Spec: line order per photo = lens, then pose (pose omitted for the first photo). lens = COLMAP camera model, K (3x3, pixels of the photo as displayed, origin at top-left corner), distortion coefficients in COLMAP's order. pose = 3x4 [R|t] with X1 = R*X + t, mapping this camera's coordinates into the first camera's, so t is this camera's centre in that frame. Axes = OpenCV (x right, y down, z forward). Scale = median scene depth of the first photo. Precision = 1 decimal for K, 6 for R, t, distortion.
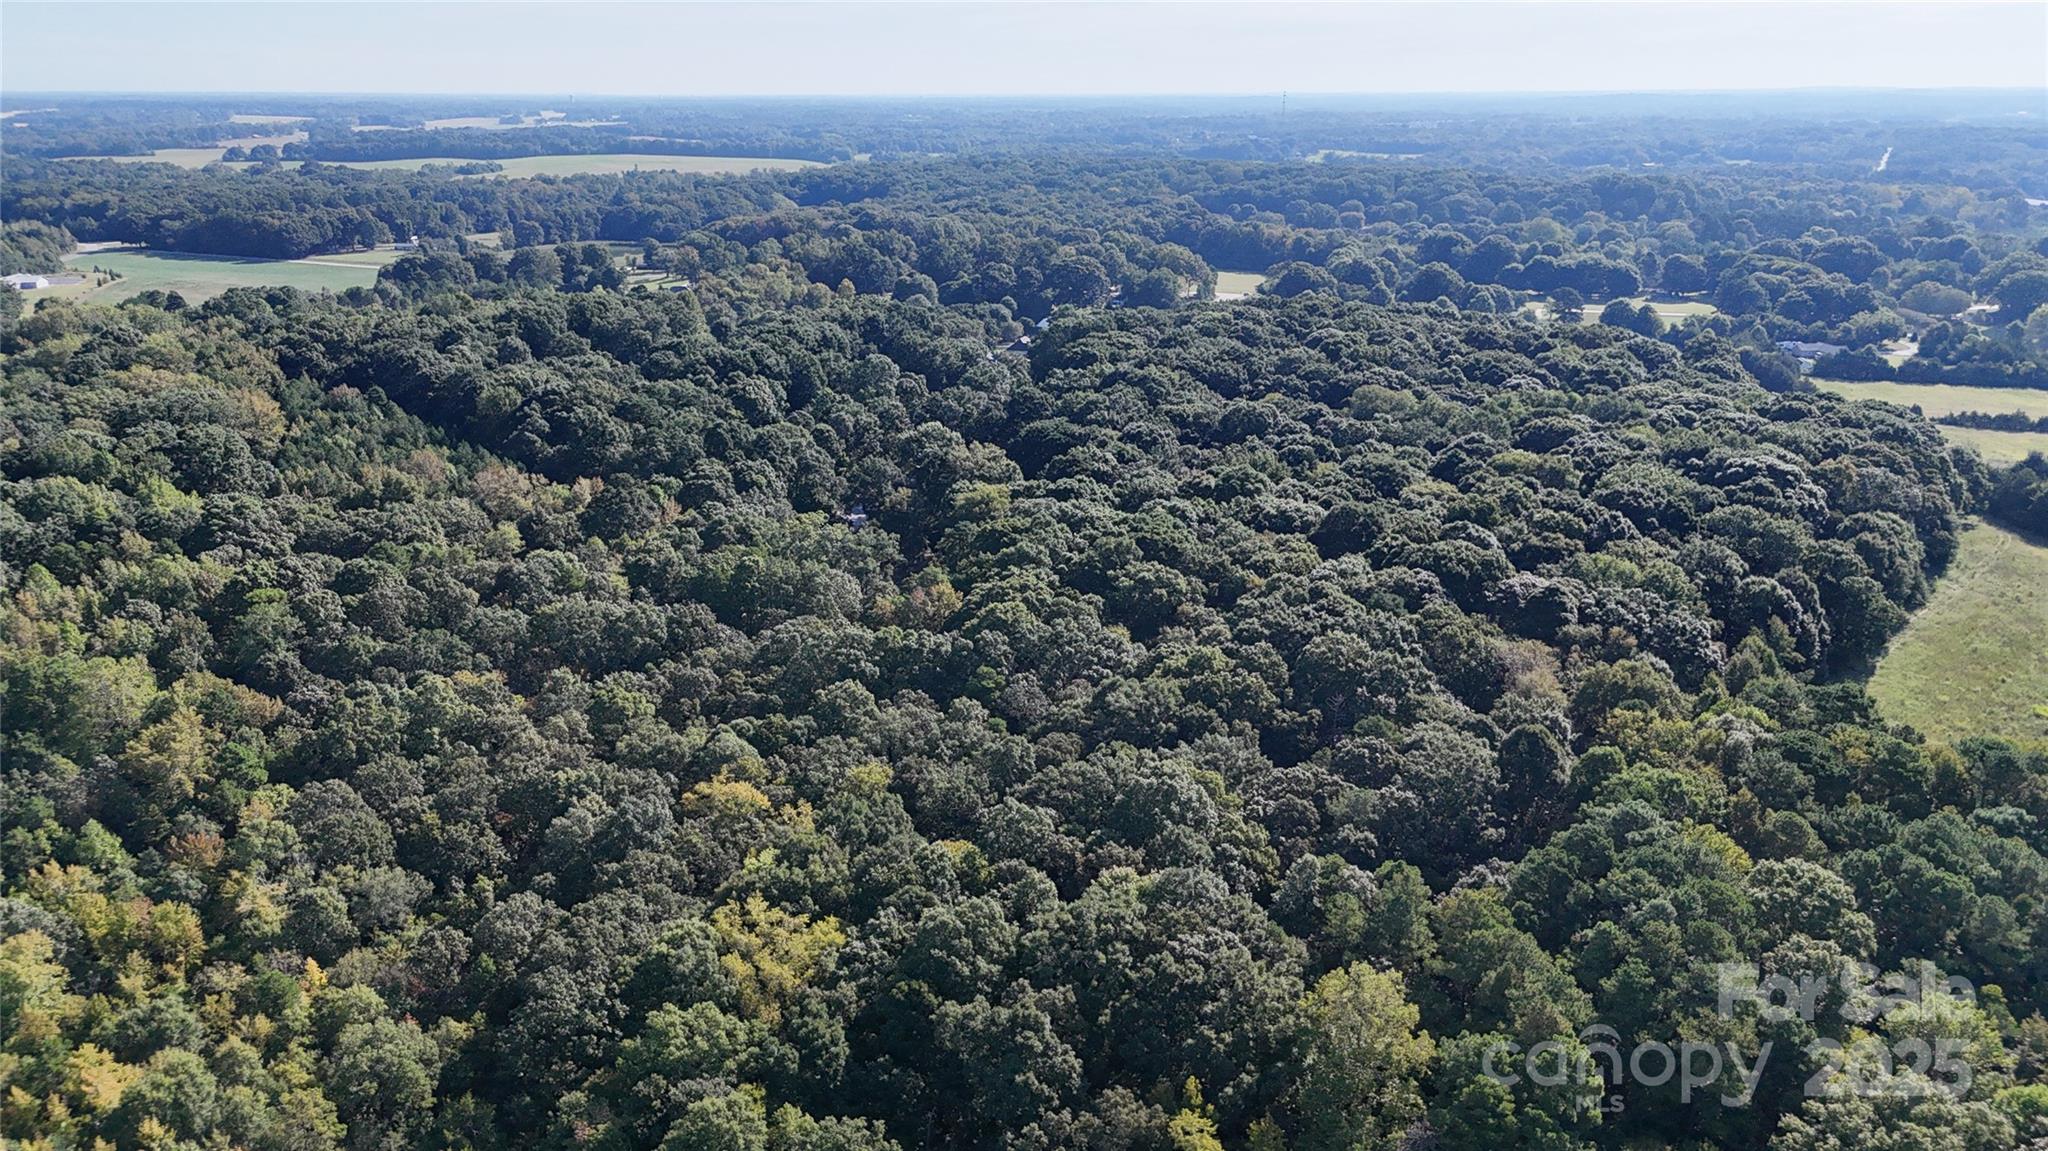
lens RADIAL K [[1516.5, 0, 1028.3], [0, 1516.5, 581.4], [0, 0, 1]] dist [0.071849, -0.067720]
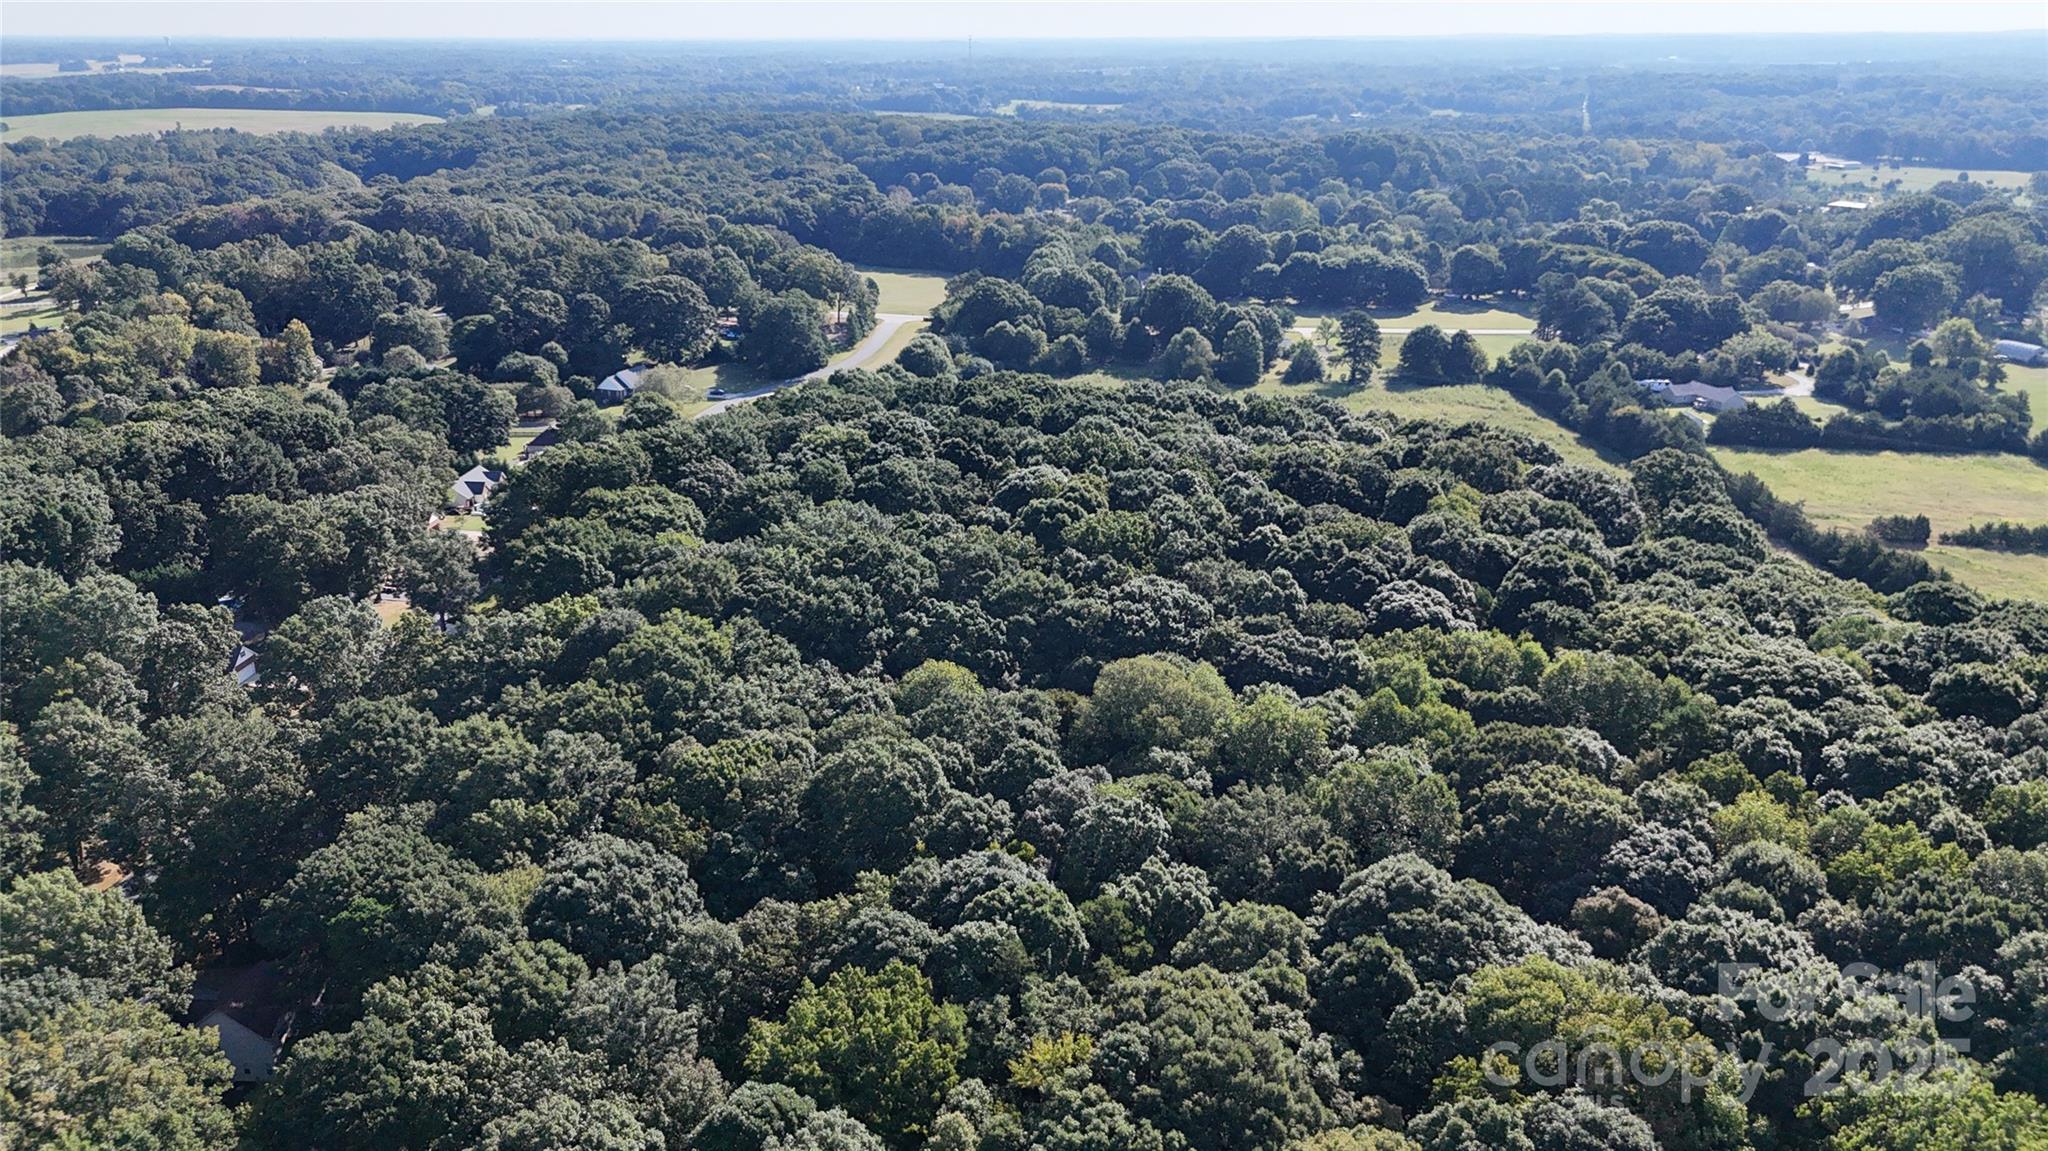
lens RADIAL K [[1516.5, 0, 1028.3], [0, 1516.5, 581.4], [0, 0, 1]] dist [0.071849, -0.067720]
pose [[0.981756, -0.064607, 0.178831, 0.066258], [0.058744, 0.997554, 0.037896, -0.102413], [-0.180842, -0.026699, 0.983150, 0.326295]]
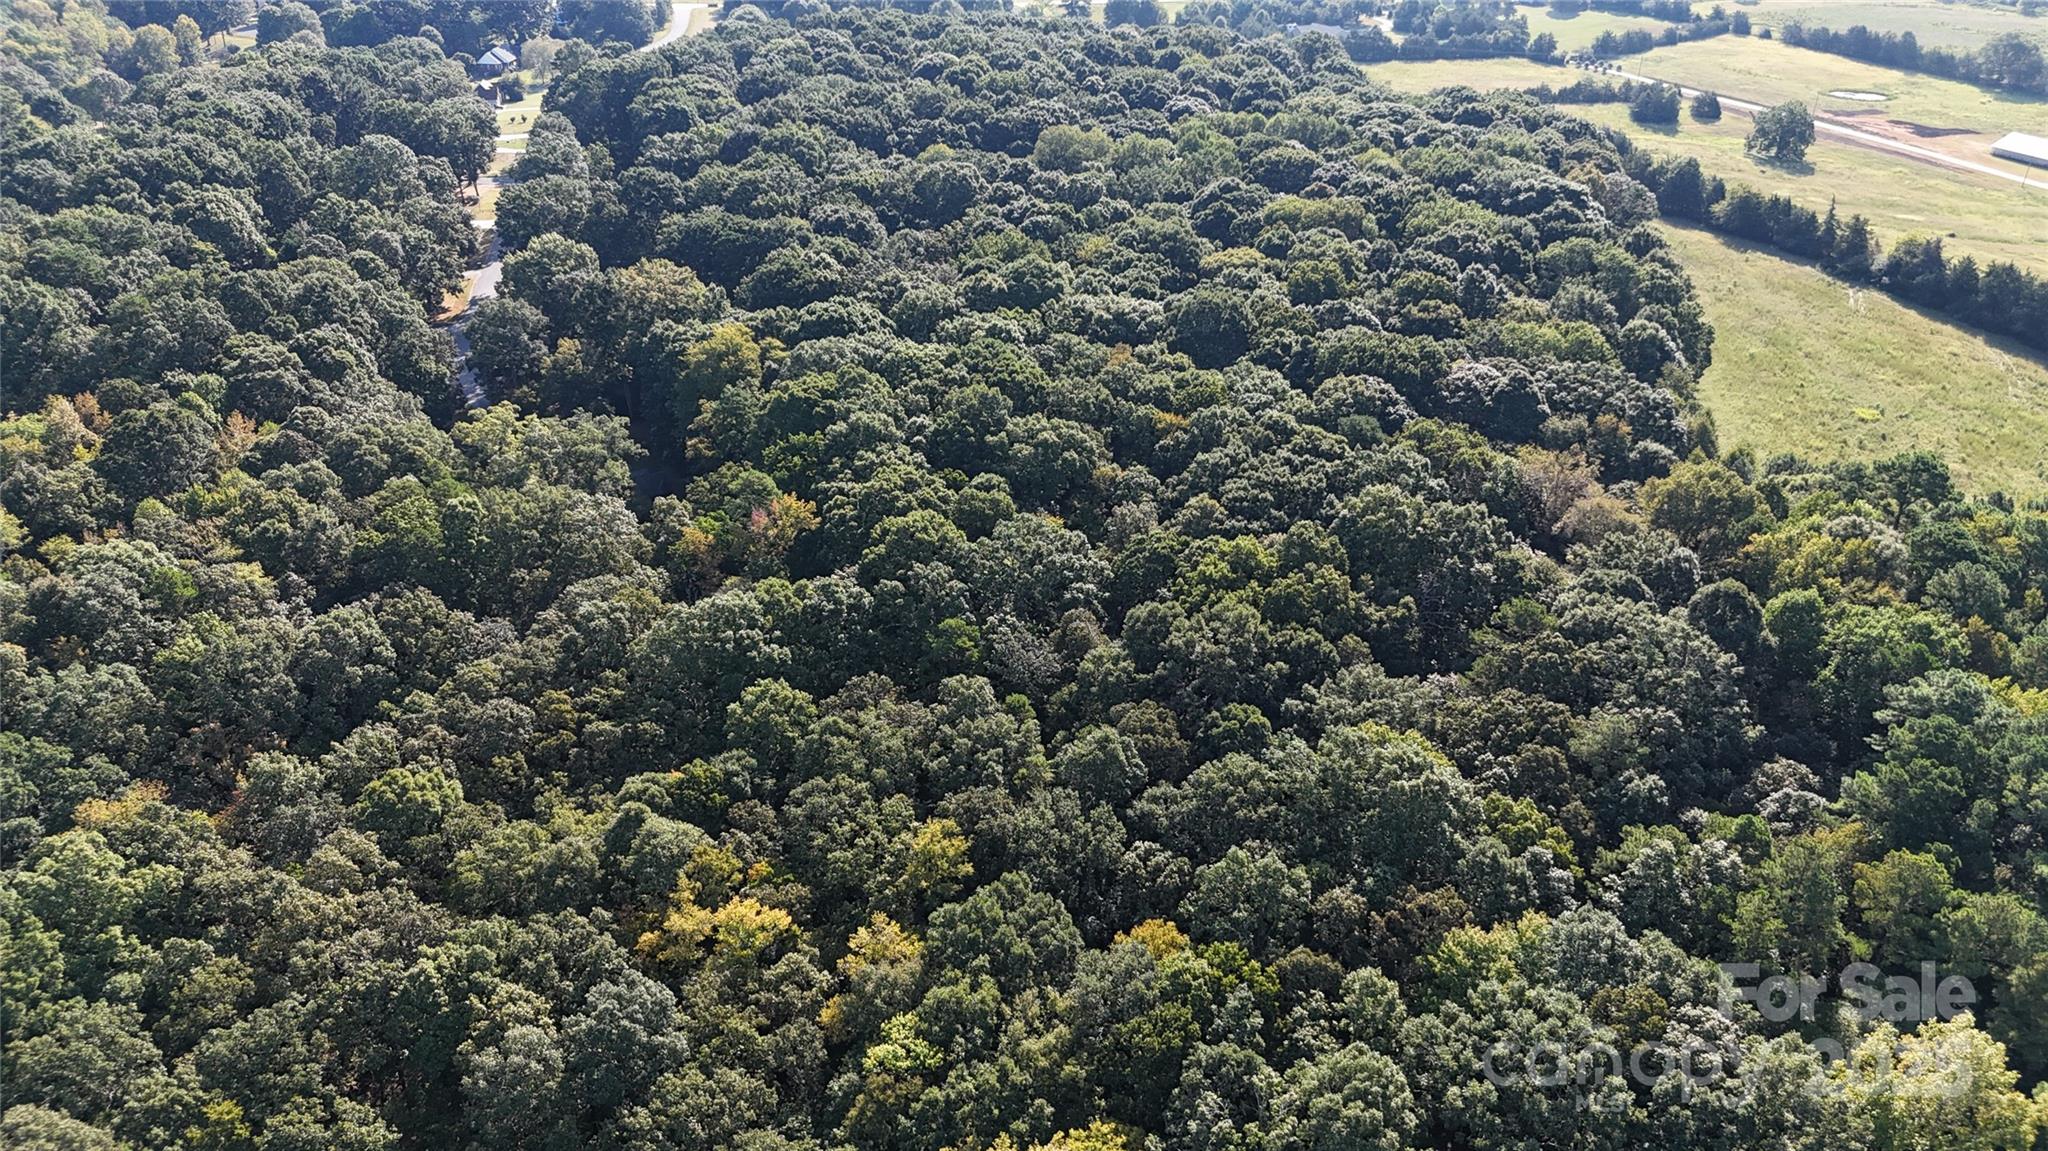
lens RADIAL K [[1516.5, 0, 1028.3], [0, 1516.5, 581.4], [0, 0, 1]] dist [0.071849, -0.067720]
pose [[0.903674, -0.208233, 0.374181, -0.094524], [0.134710, 0.967680, 0.213185, -0.039768], [-0.406480, -0.142244, 0.902519, 0.123114]]
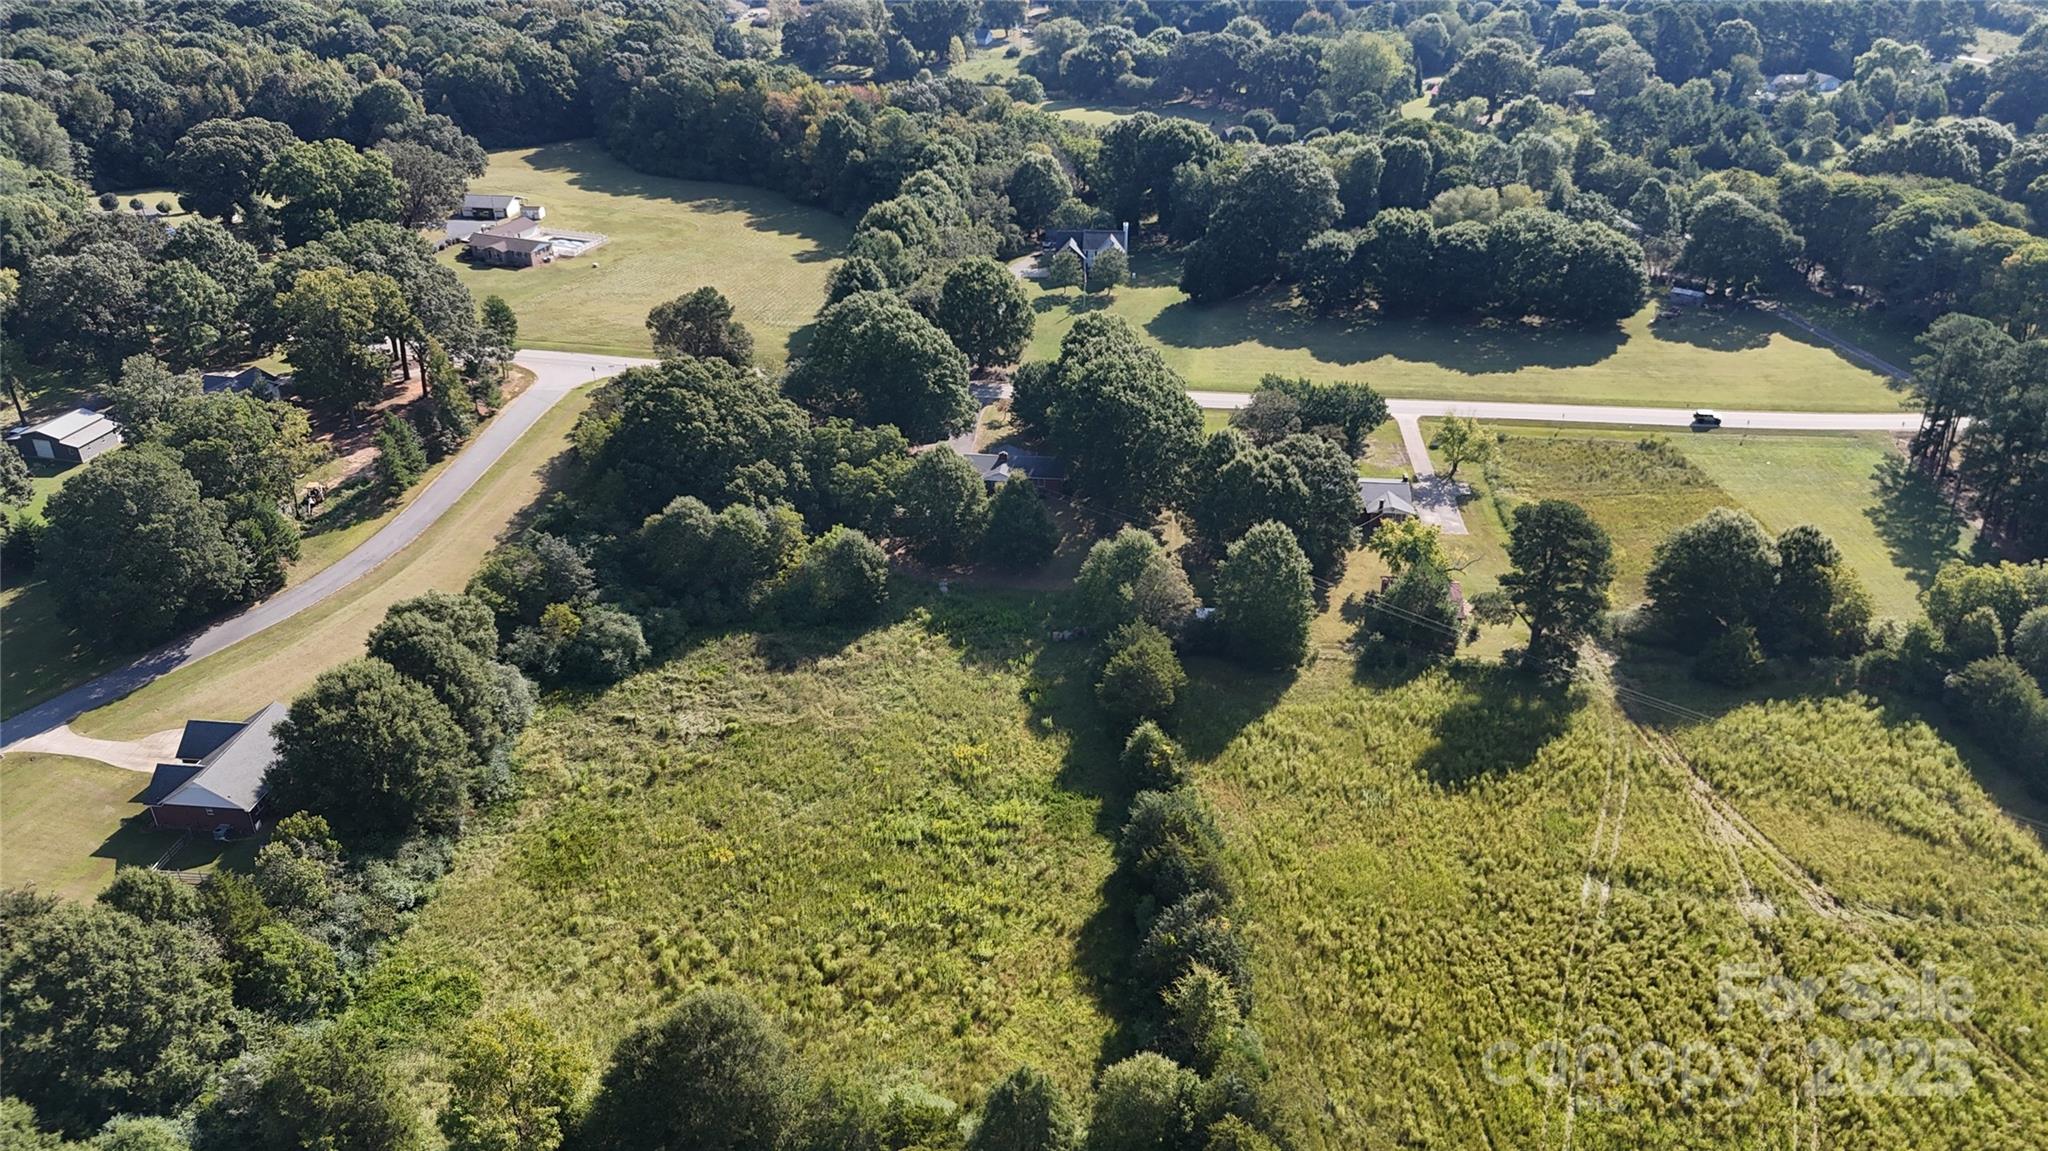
lens RADIAL K [[1516.5, 0, 1028.3], [0, 1516.5, 581.4], [0, 0, 1]] dist [0.071849, -0.067720]
pose [[0.986834, -0.079501, 0.140850, 0.214035], [0.051424, 0.979891, 0.192795, -0.236816], [-0.153345, -0.183014, 0.971077, 0.736124]]
